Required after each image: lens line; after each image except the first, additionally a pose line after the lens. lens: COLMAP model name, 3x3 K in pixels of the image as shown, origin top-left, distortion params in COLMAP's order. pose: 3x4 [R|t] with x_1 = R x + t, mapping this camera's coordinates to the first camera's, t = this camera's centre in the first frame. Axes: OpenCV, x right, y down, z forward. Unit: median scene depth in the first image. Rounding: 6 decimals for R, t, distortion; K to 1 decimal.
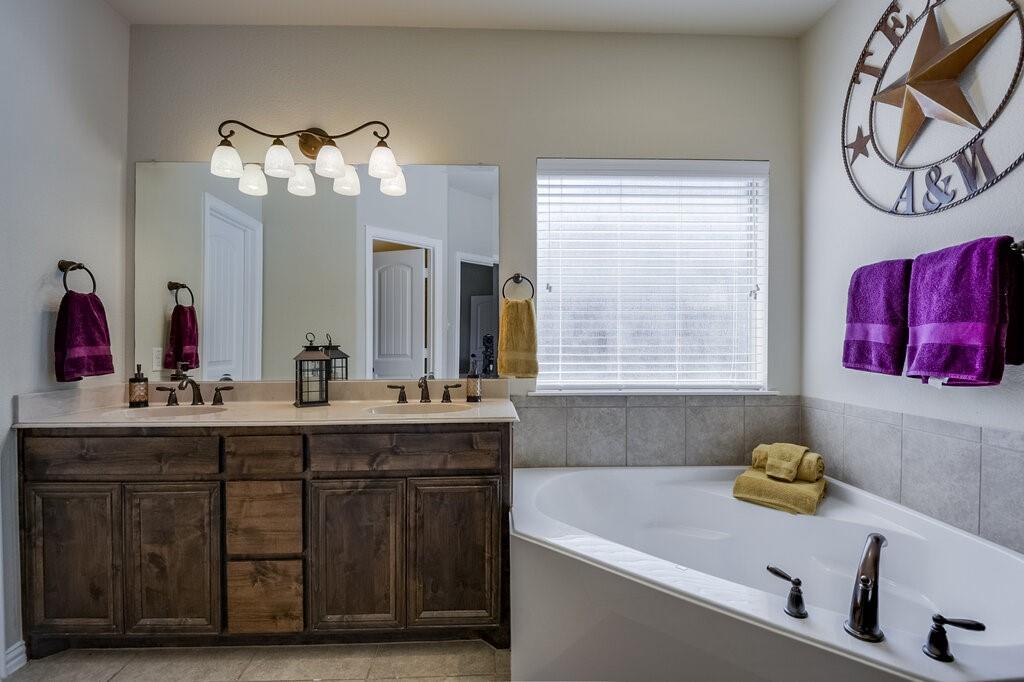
lens RADIAL K [[463.8, 0, 512.0], [0, 463.8, 341.0], [0, 0, 1]] dist [-0.017247, -0.014587]
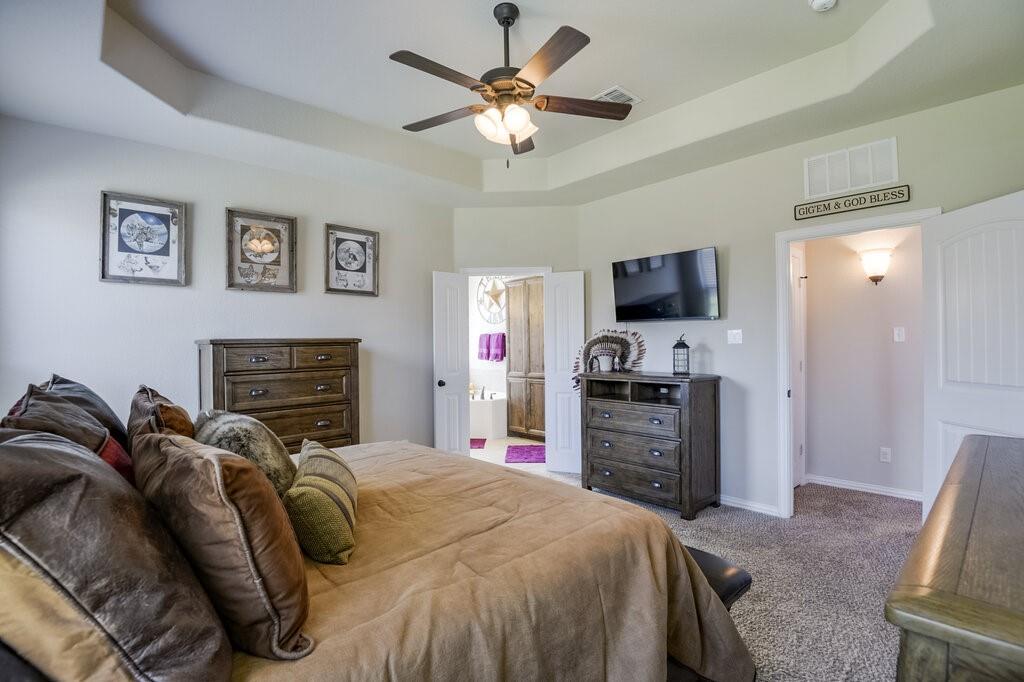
lens RADIAL K [[463.8, 0, 512.0], [0, 463.8, 341.0], [0, 0, 1]] dist [-0.017247, -0.014587]
pose [[0.763222, -0.011691, 0.646031, -1.814265], [0.021355, 0.999746, -0.007138, -0.072532], [-0.645783, 0.019244, 0.763278, -2.493427]]
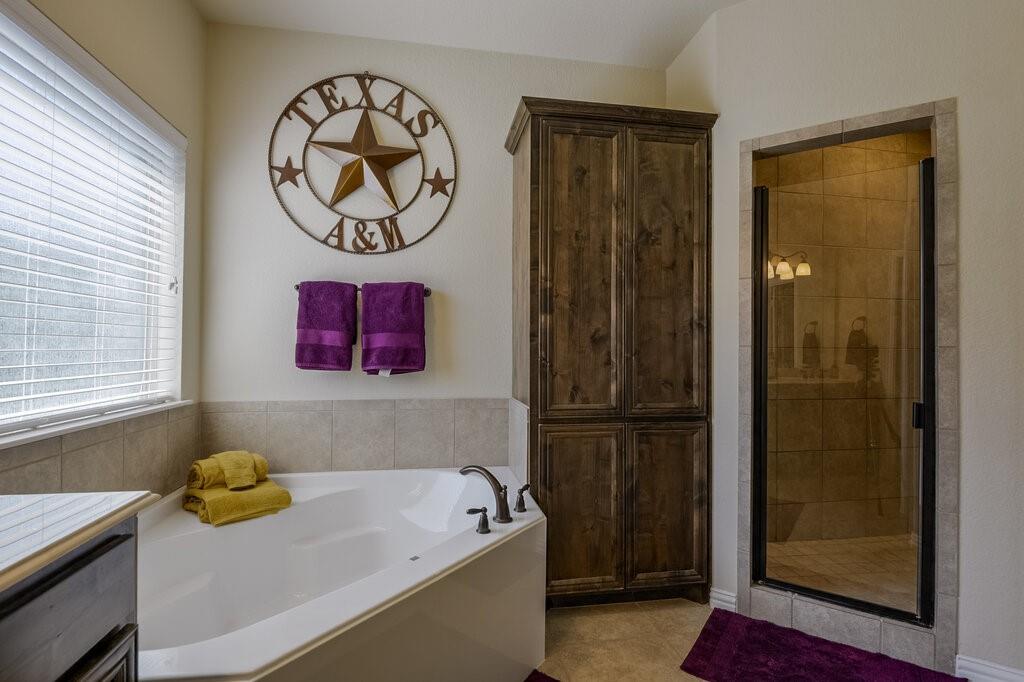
lens RADIAL K [[475.9, 0, 515.8], [0, 475.9, 339.5], [0, 0, 1]] dist [0.001336, -0.029513]
pose [[-0.145199, 0.013367, 0.989312, -0.562873], [-0.005704, 0.999881, -0.014347, 0.001788], [-0.989386, -0.007726, -0.145106, 0.682339]]
